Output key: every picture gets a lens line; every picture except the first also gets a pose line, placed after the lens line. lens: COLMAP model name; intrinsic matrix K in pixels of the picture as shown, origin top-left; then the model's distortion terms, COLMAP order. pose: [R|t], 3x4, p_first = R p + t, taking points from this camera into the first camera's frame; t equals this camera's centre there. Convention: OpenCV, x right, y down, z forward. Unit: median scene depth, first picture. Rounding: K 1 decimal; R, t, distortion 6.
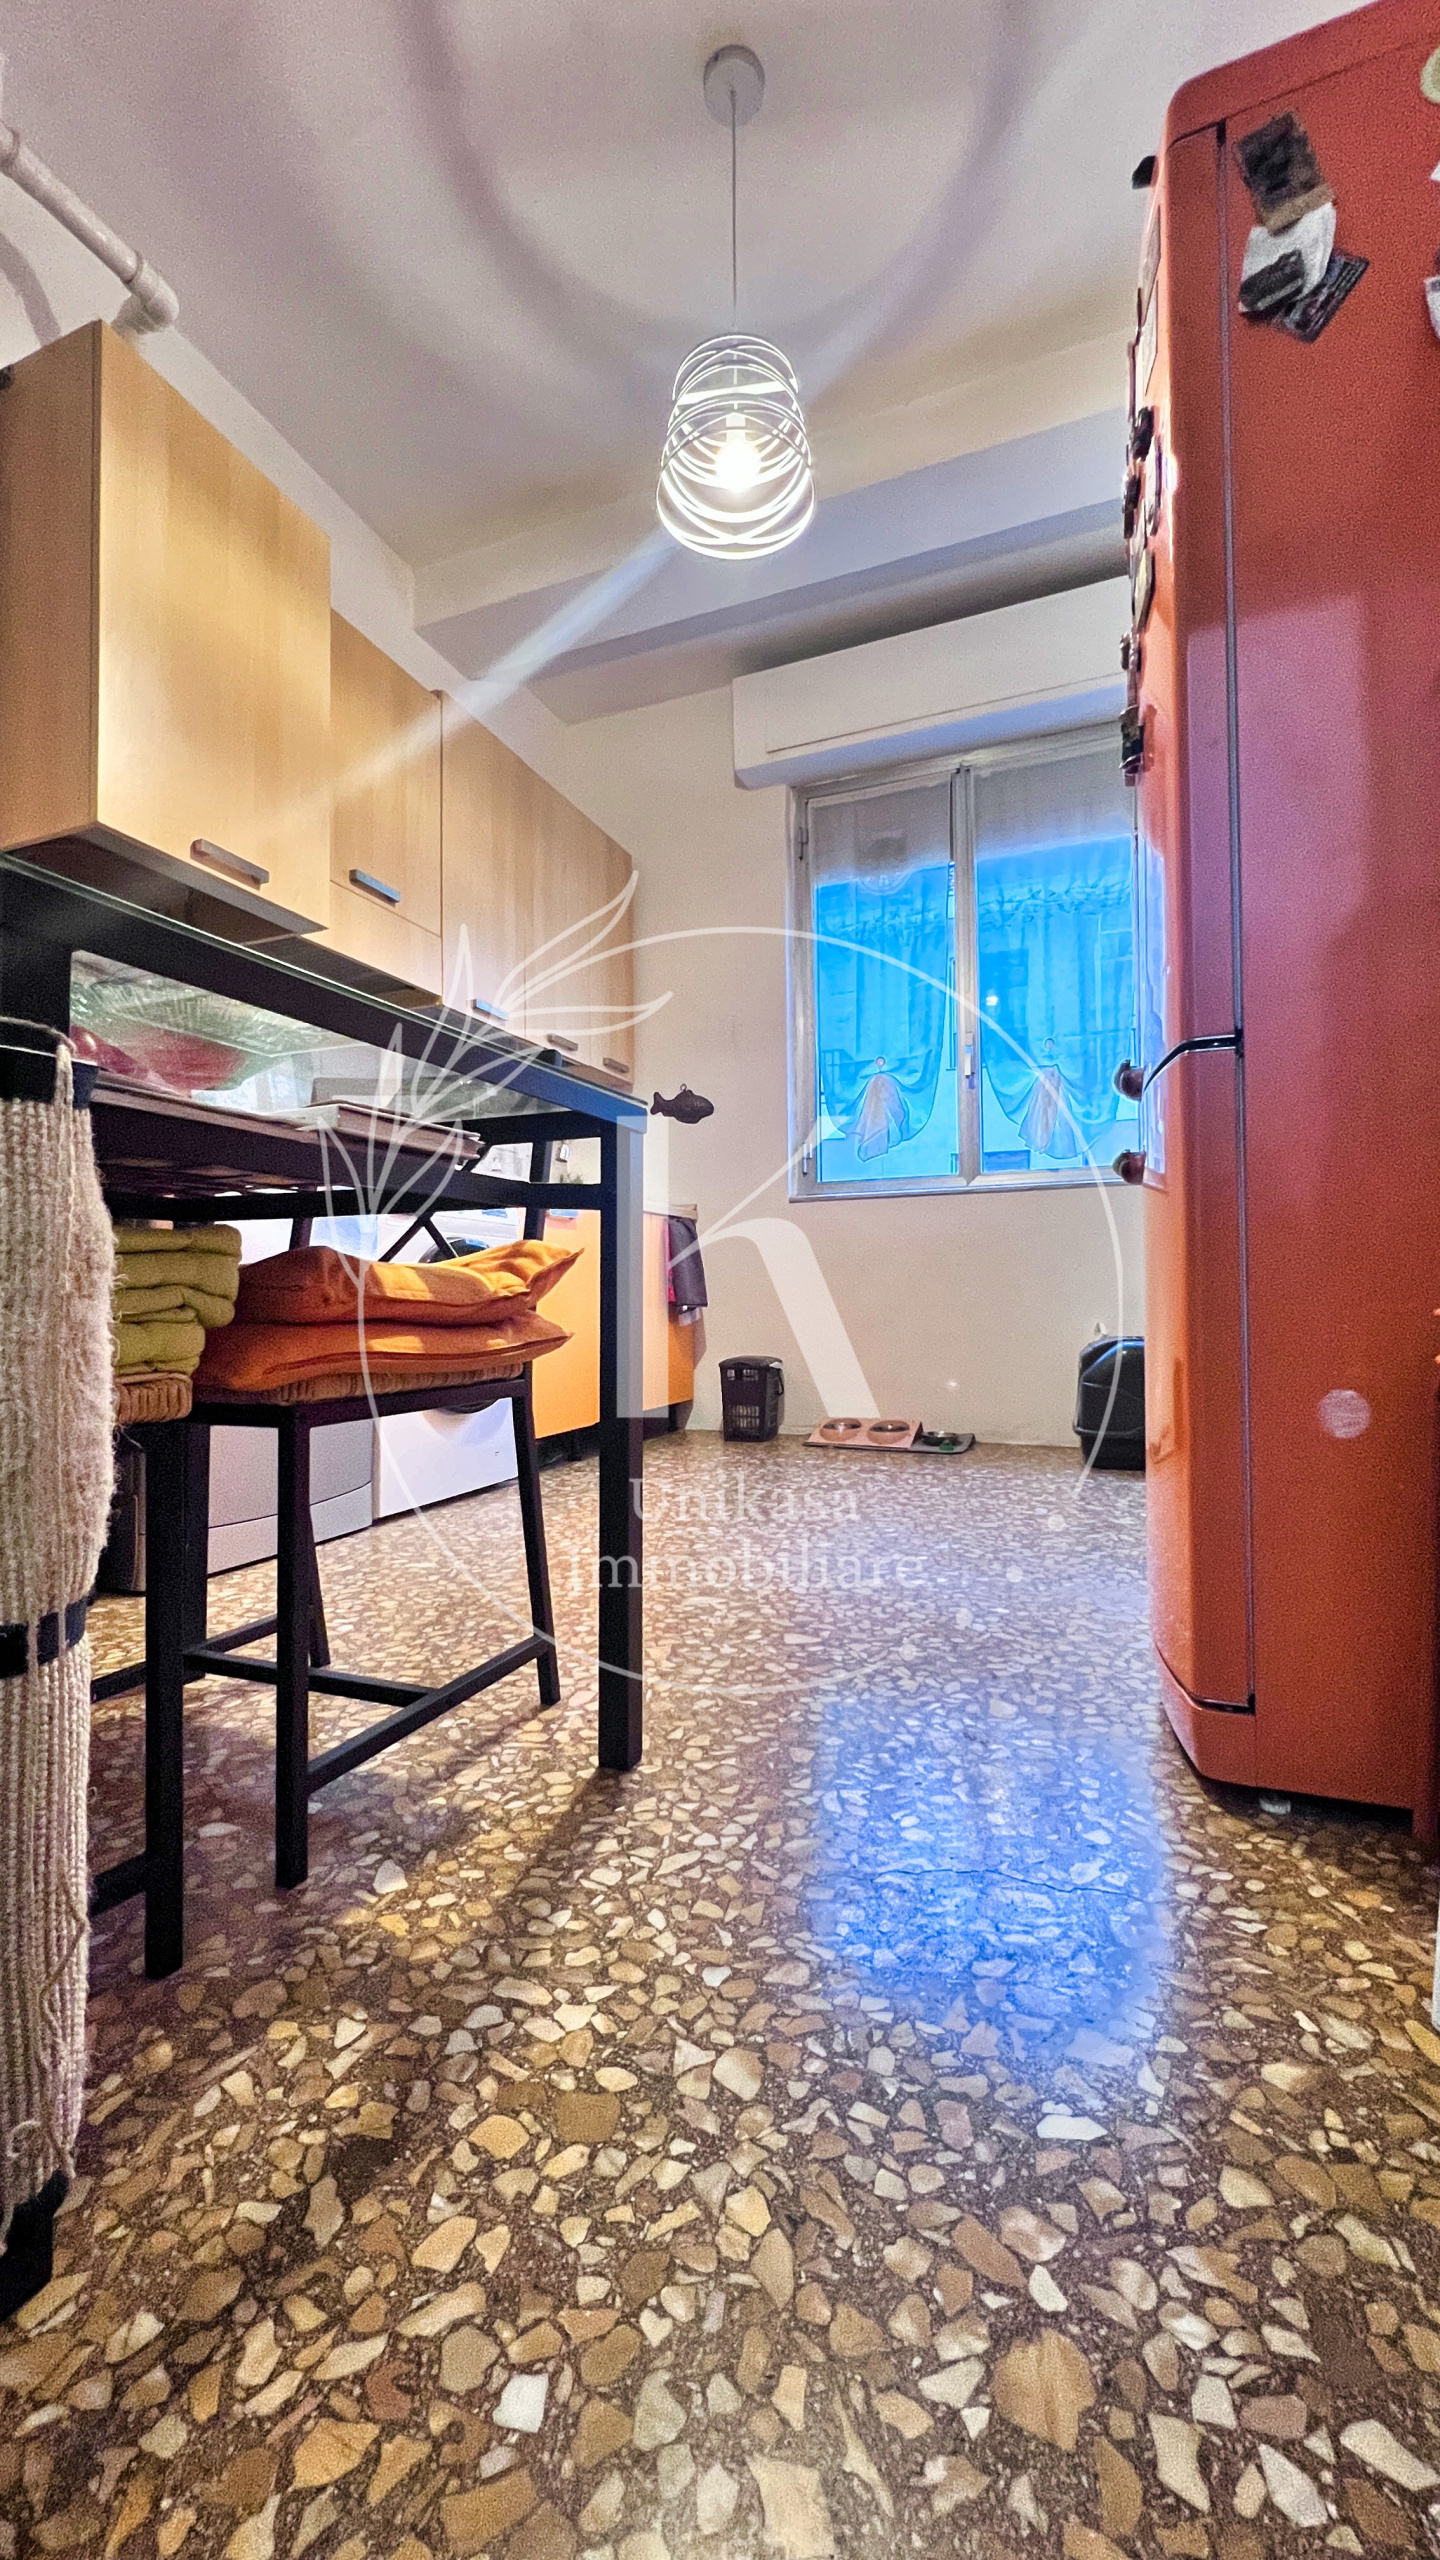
lens RADIAL K [[1026.8, 0, 722.1], [0, 1026.8, 1279.9], [0, 0, 1]] dist [-0.002887, 0.000916]
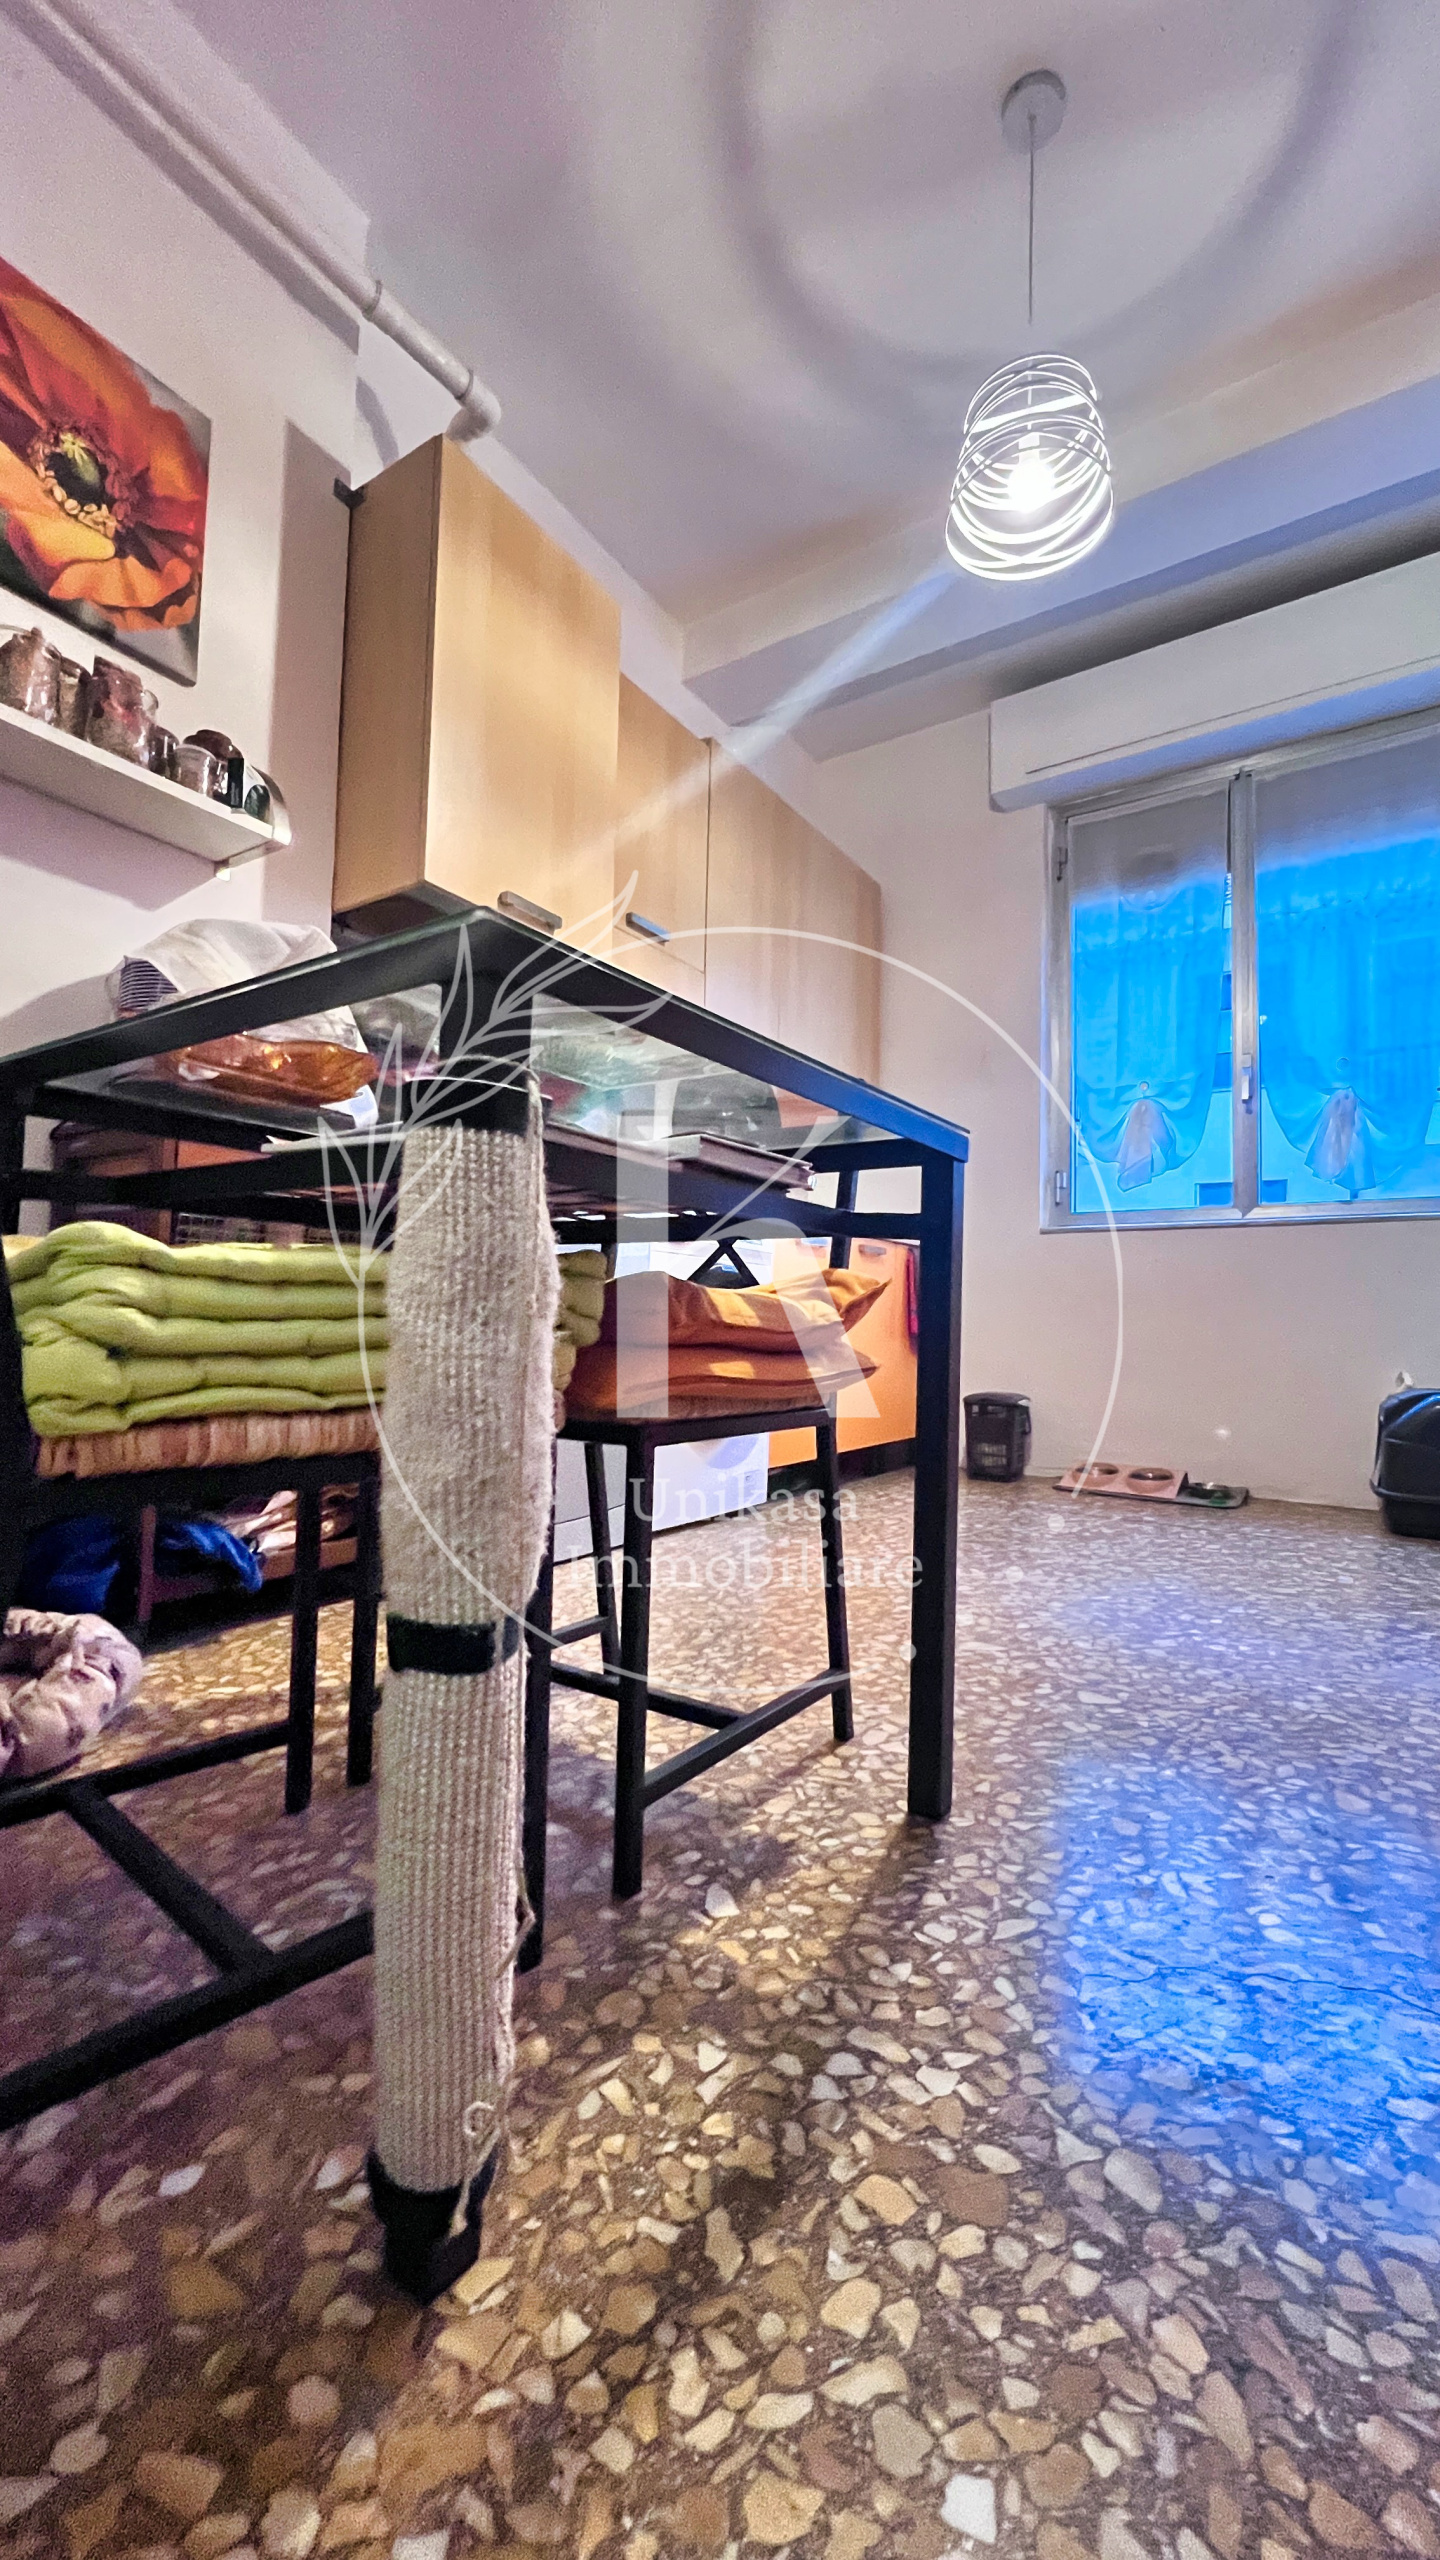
lens RADIAL K [[1026.8, 0, 720.9], [0, 1026.8, 1280.5], [0, 0, 1]] dist [-0.002887, 0.000916]
pose [[0.978992, 0.022663, -0.202636, -0.106450], [-0.028122, 0.999314, -0.024101, -0.000316], [0.201950, 0.029293, 0.978958, -0.000301]]
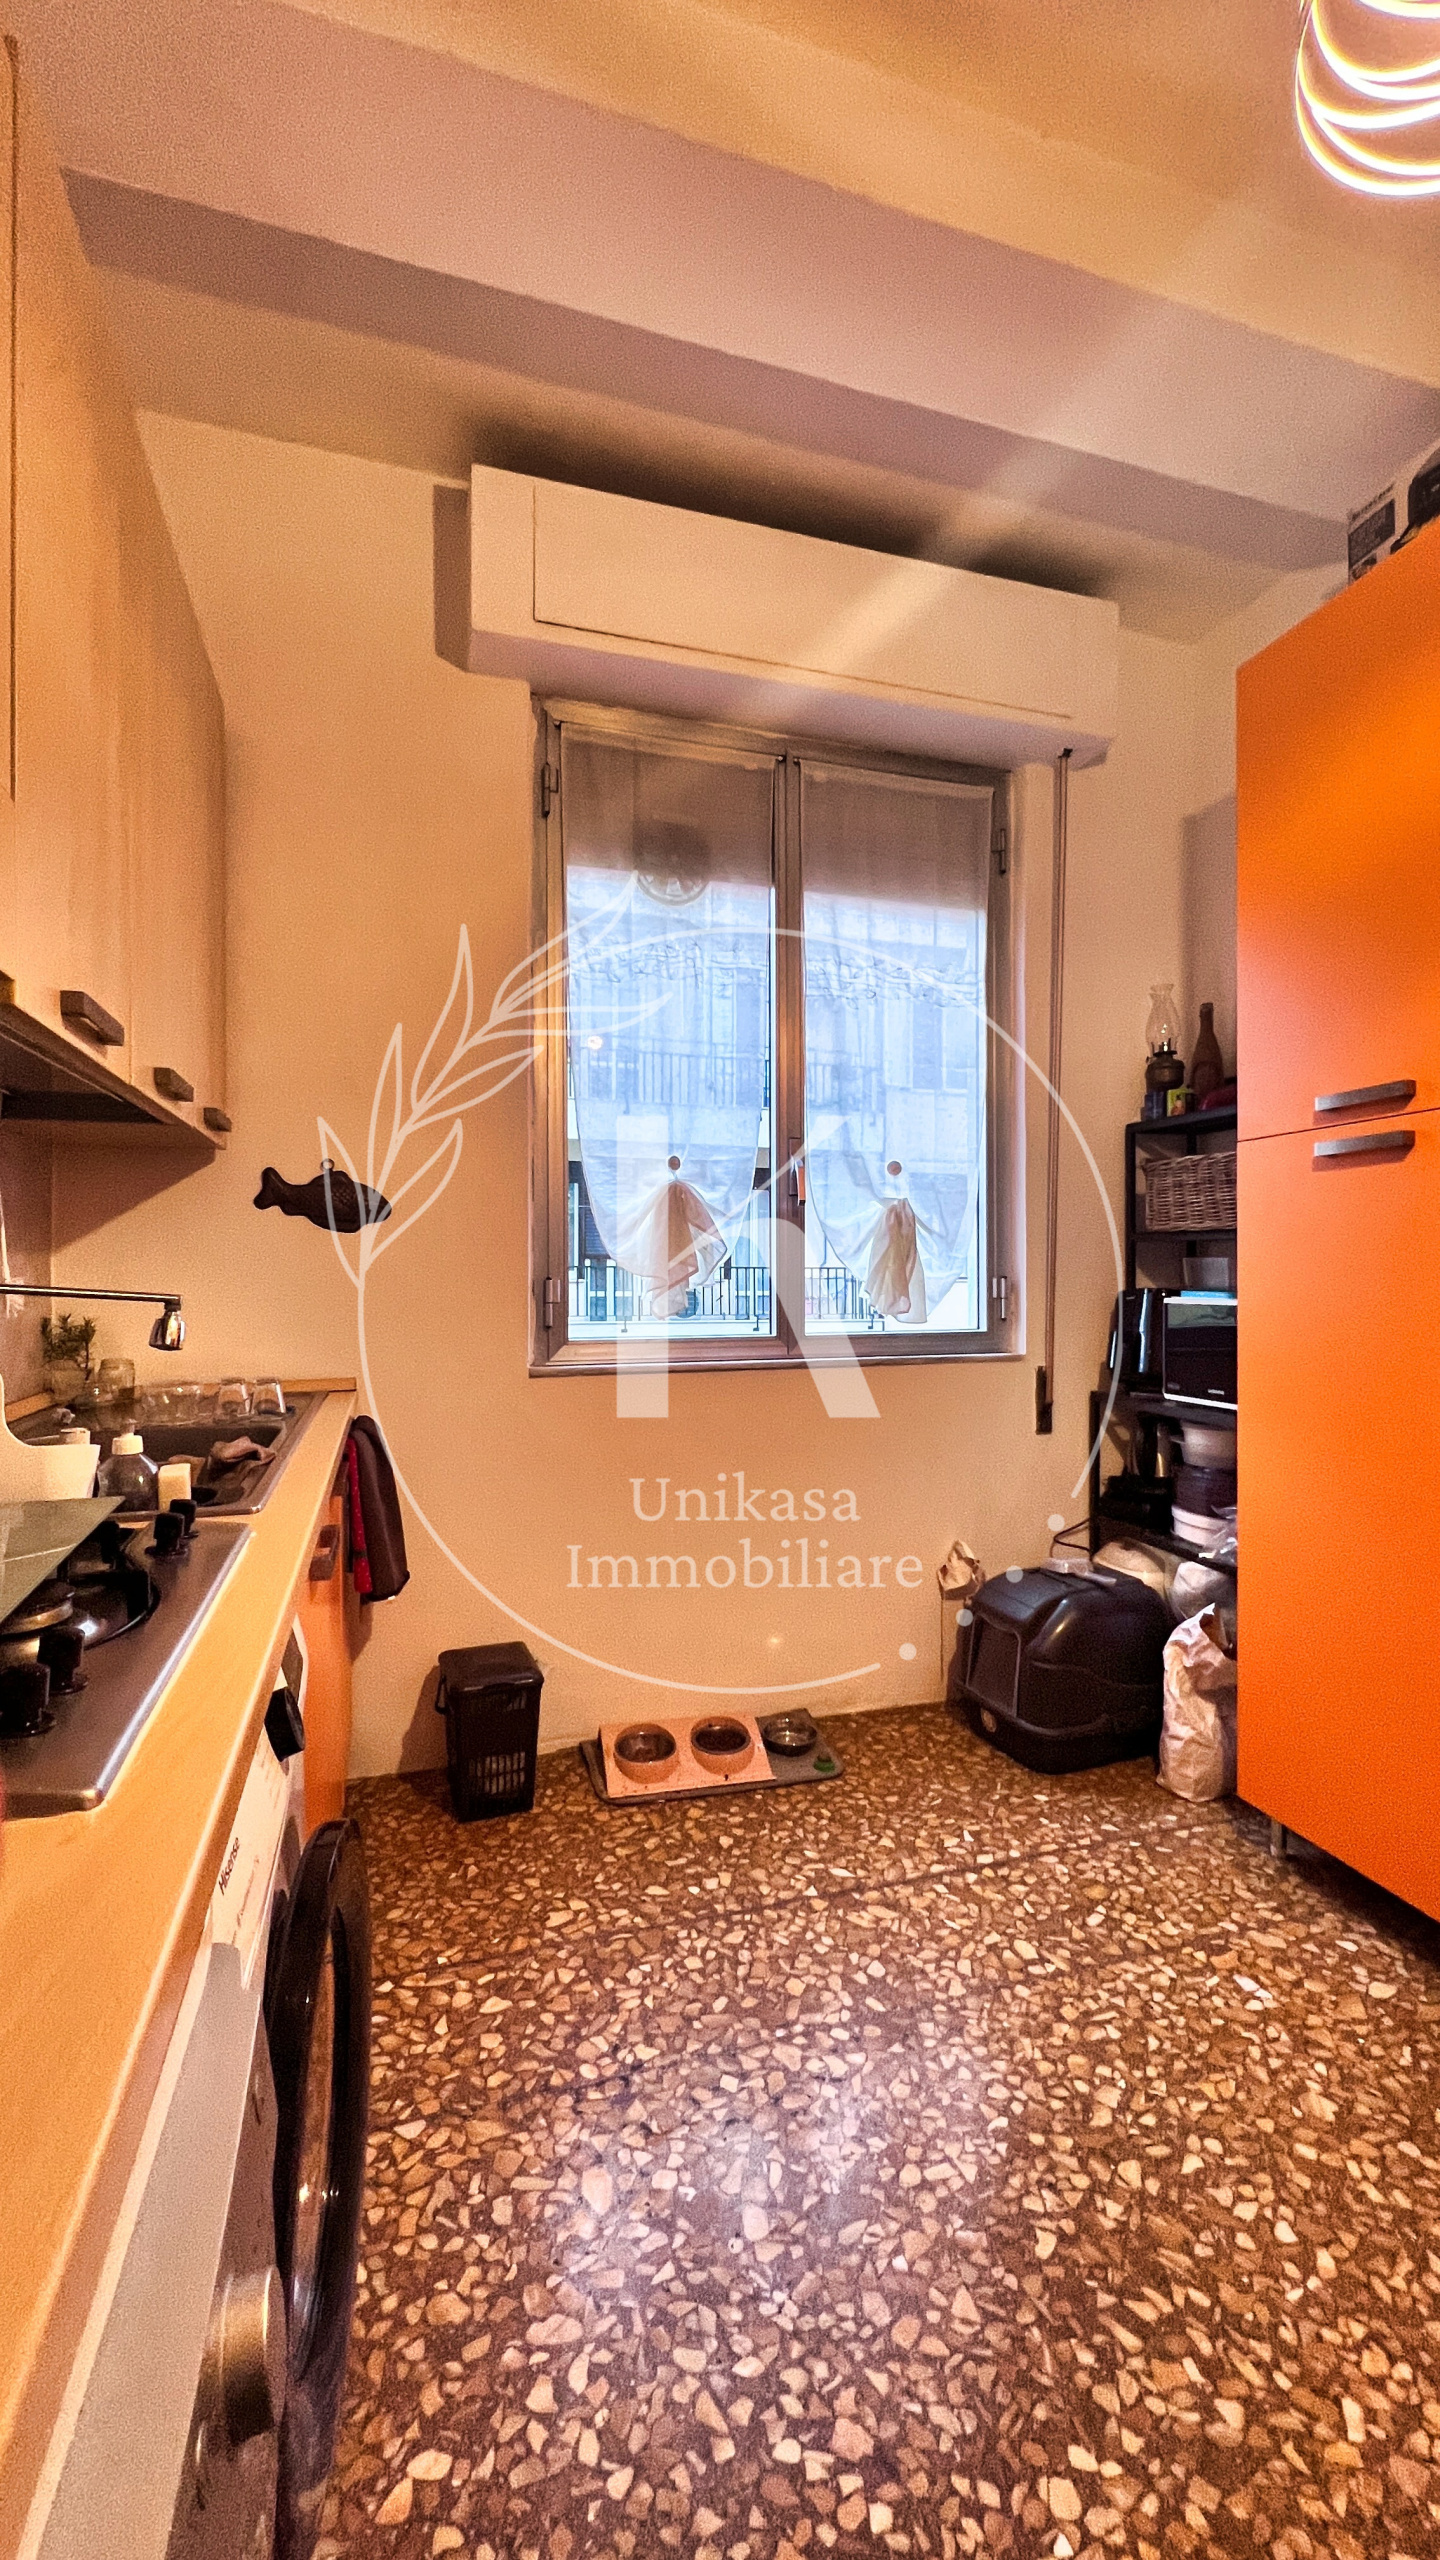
lens RADIAL K [[1026.8, 0, 714.0], [0, 1026.8, 1272.0], [0, 0, 1]] dist [-0.002887, 0.000916]
pose [[0.774387, 0.007512, 0.632668, -0.798278], [-0.021111, 0.999680, 0.013970, -0.503651], [-0.632360, -0.024175, 0.774297, 1.552058]]
